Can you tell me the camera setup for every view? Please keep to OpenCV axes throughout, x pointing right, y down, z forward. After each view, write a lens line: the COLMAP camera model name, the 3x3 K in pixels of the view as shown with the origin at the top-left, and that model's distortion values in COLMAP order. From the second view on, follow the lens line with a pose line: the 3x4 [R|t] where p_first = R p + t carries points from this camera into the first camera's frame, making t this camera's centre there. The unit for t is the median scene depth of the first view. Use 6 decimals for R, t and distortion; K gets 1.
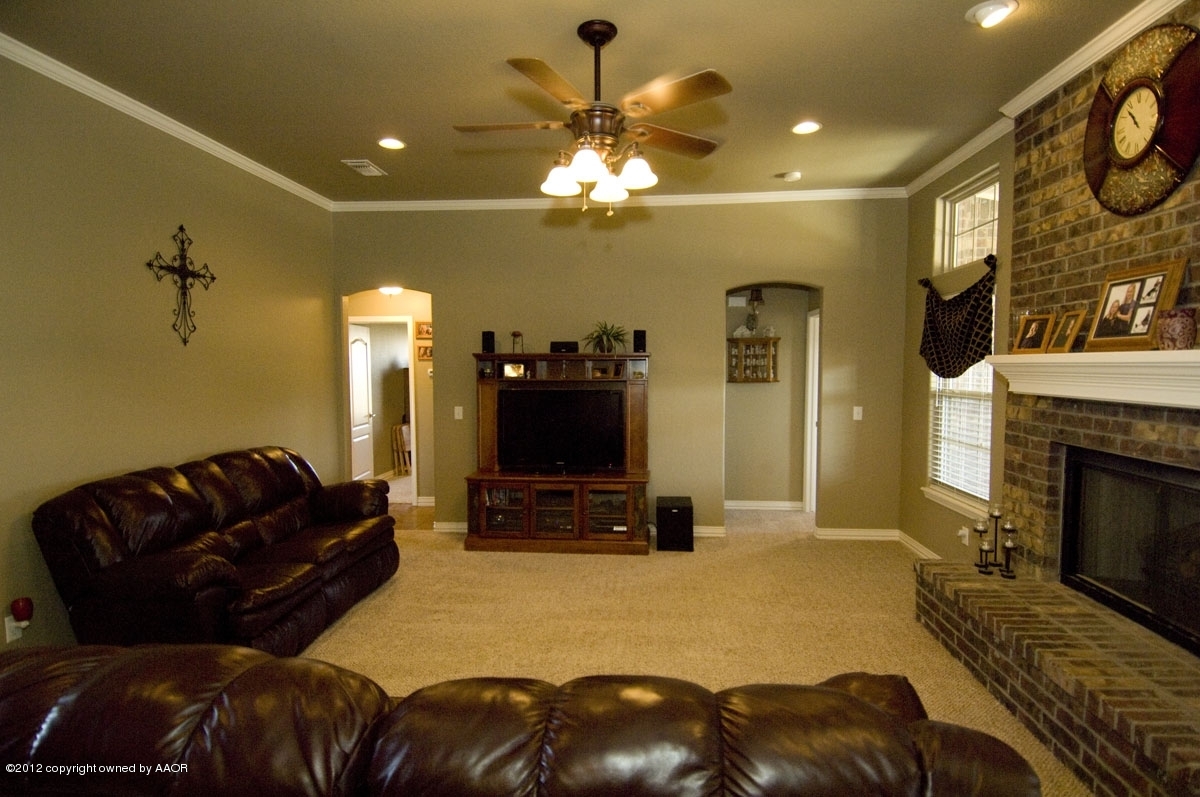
lens RADIAL K [[621.1, 0, 602.1], [0, 621.1, 402.9], [0, 0, 1]] dist [0.051036, -0.054629]
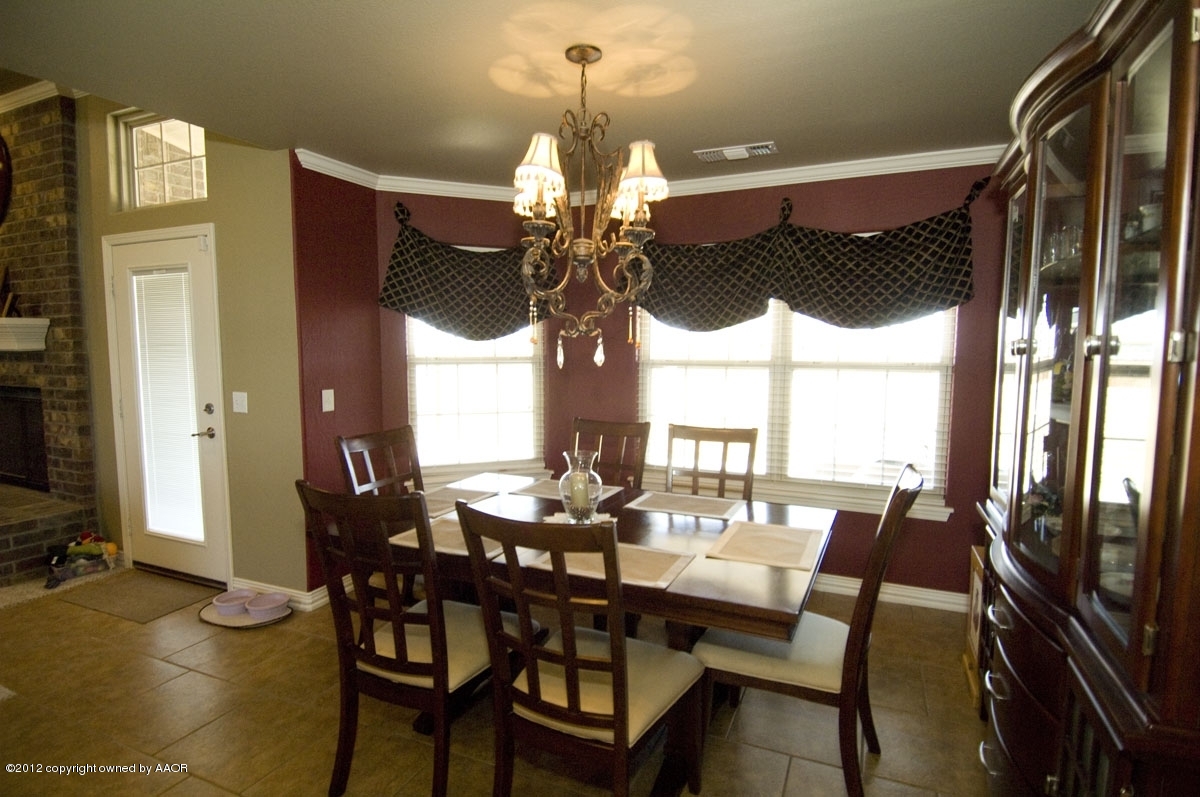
lens RADIAL K [[610.9, 0, 600.0], [0, 610.9, 398.5], [0, 0, 1]] dist [0.035623, -0.033595]
pose [[0.330845, -0.075814, 0.940635, -0.116223], [0.051332, 0.996738, 0.062281, 0.087047], [-0.942288, 0.027679, 0.333657, -0.854711]]
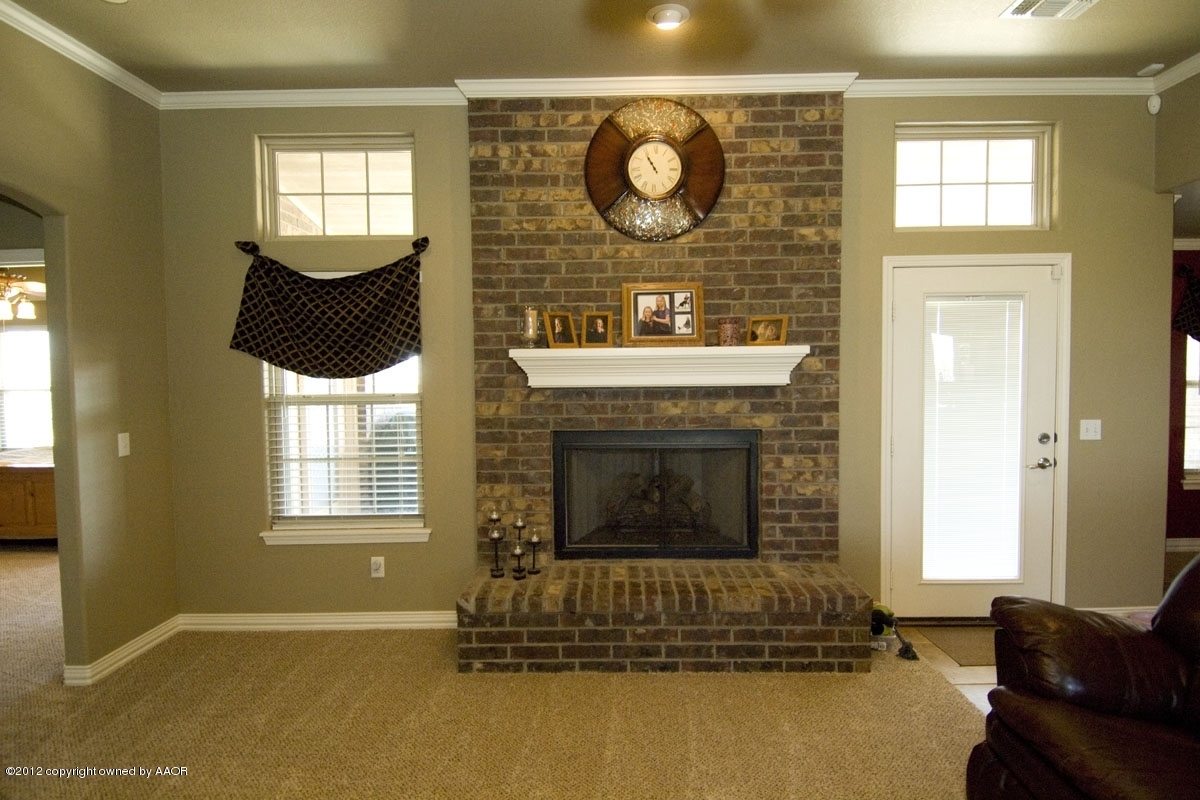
lens RADIAL K [[647.7, 0, 607.1], [0, 647.7, 402.6], [0, 0, 1]] dist [0.060299, -0.064497]
pose [[-0.068927, -0.041661, 0.996751, -0.403635], [0.070690, 0.996412, 0.046535, -0.032835], [-0.995114, 0.073668, -0.065735, 1.004005]]
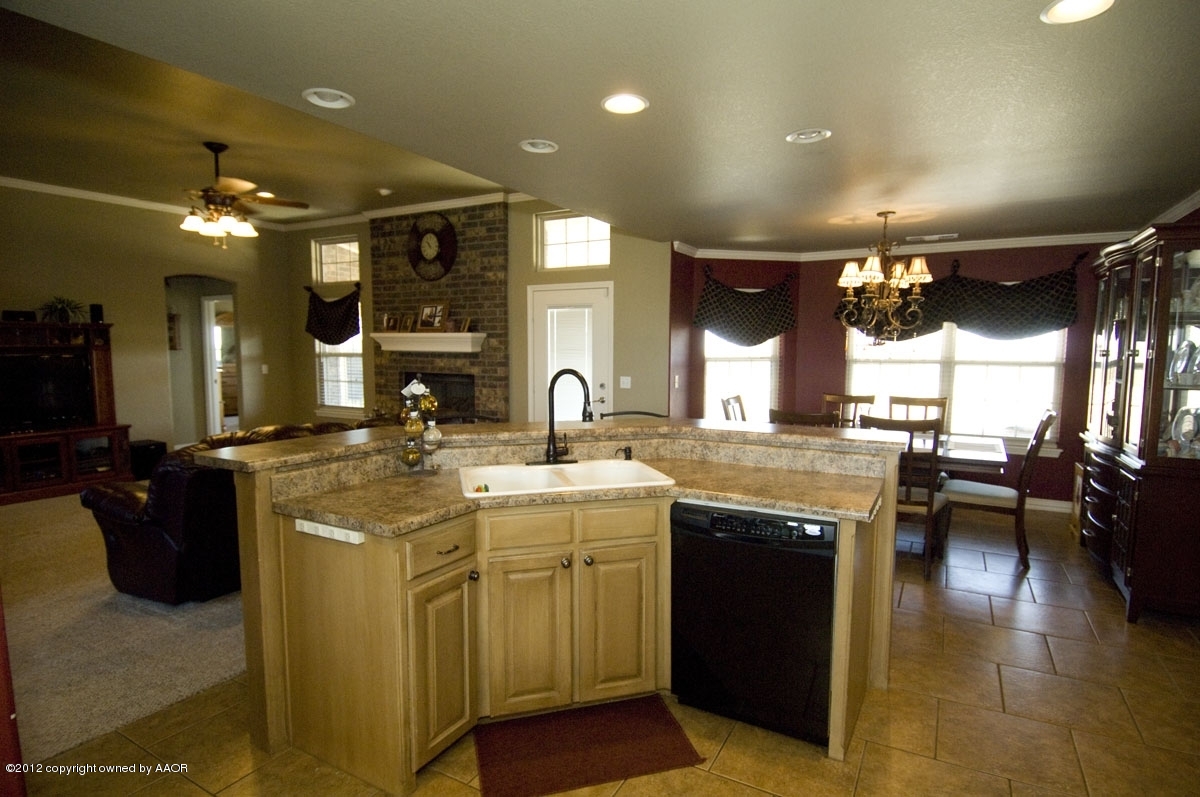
lens RADIAL K [[621.1, 0, 602.1], [0, 621.1, 402.9], [0, 0, 1]] dist [0.051036, -0.054629]
pose [[0.422741, -0.078891, 0.902810, -1.064669], [0.046868, 0.996774, 0.065156, 0.063650], [-0.905038, 0.014769, 0.425075, -0.650457]]
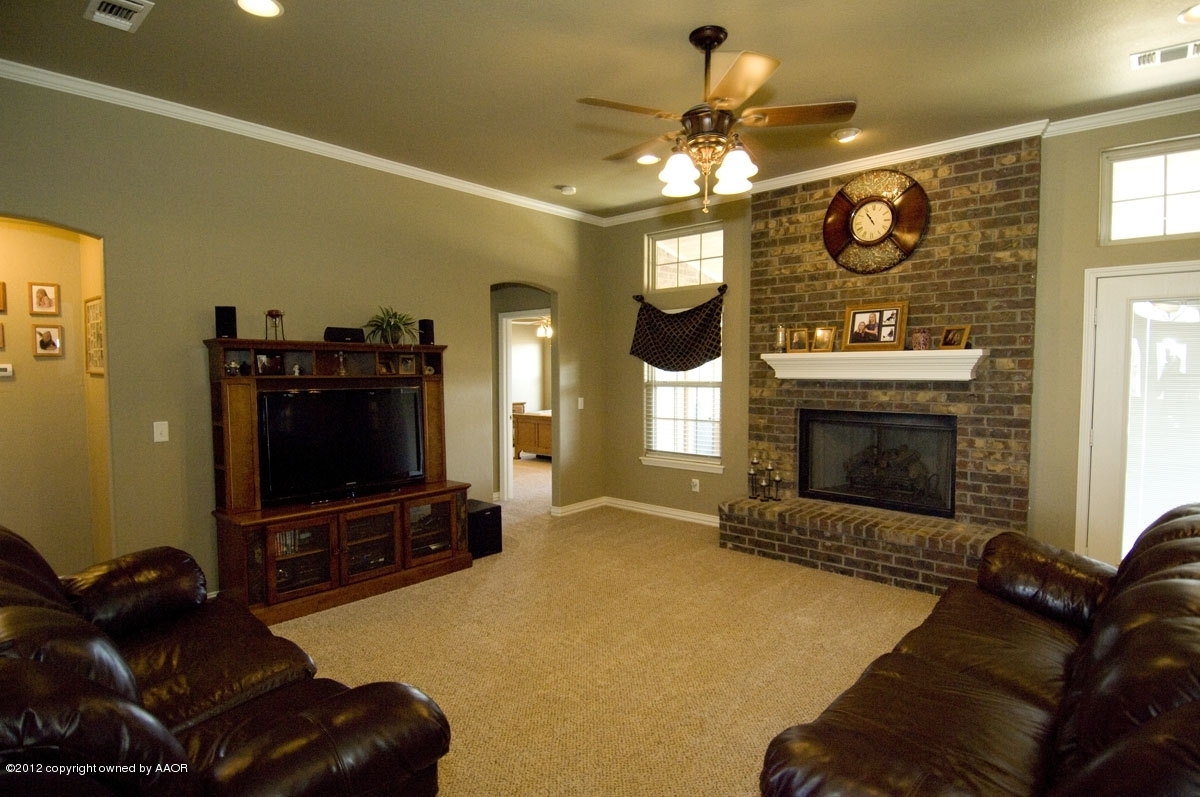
lens RADIAL K [[621.1, 0, 602.1], [0, 621.1, 402.9], [0, 0, 1]] dist [0.051036, -0.054629]
pose [[0.597127, -0.043494, 0.800967, -0.858243], [0.049131, 0.998637, 0.017601, -0.004538], [-0.800641, 0.028843, 0.598450, 0.463990]]
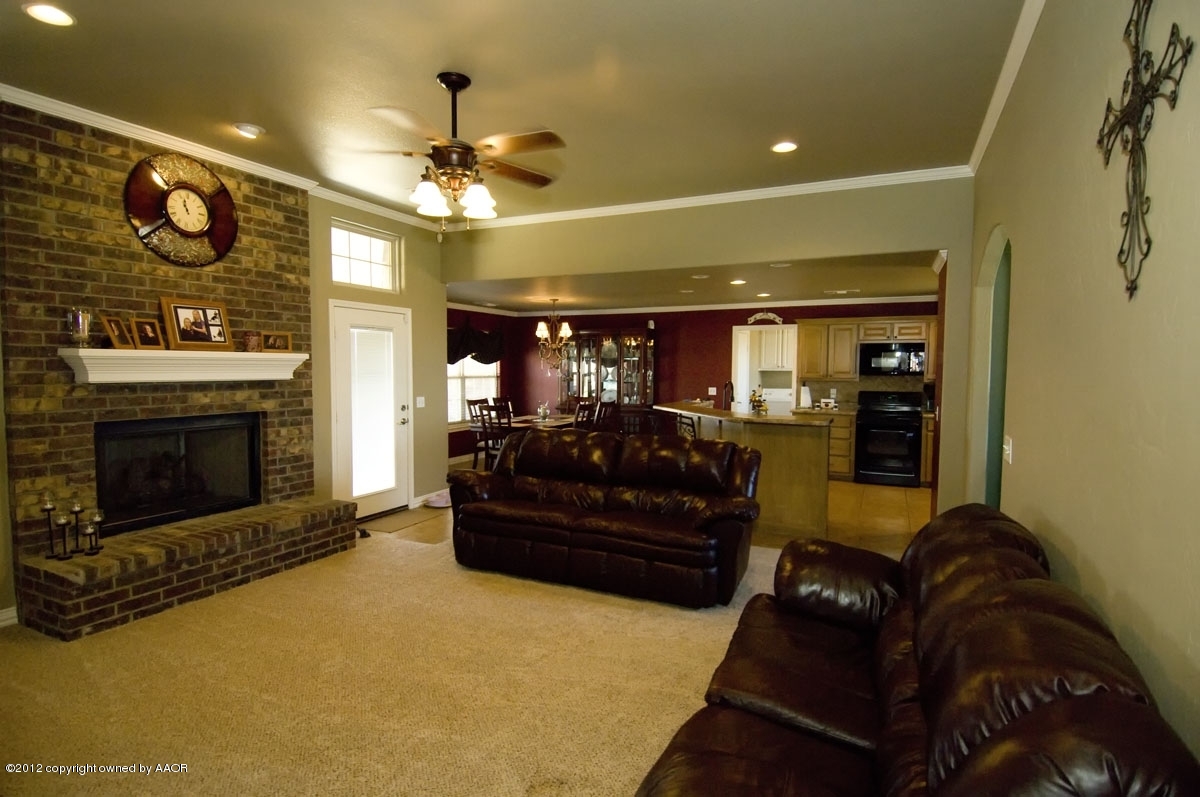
lens RADIAL K [[621.1, 0, 602.1], [0, 621.1, 402.9], [0, 0, 1]] dist [0.051036, -0.054629]
pose [[-0.937745, -0.022339, 0.346607, -0.610782], [0.018398, 0.993334, 0.113796, -0.095515], [-0.346838, 0.113089, -0.931082, 1.819447]]
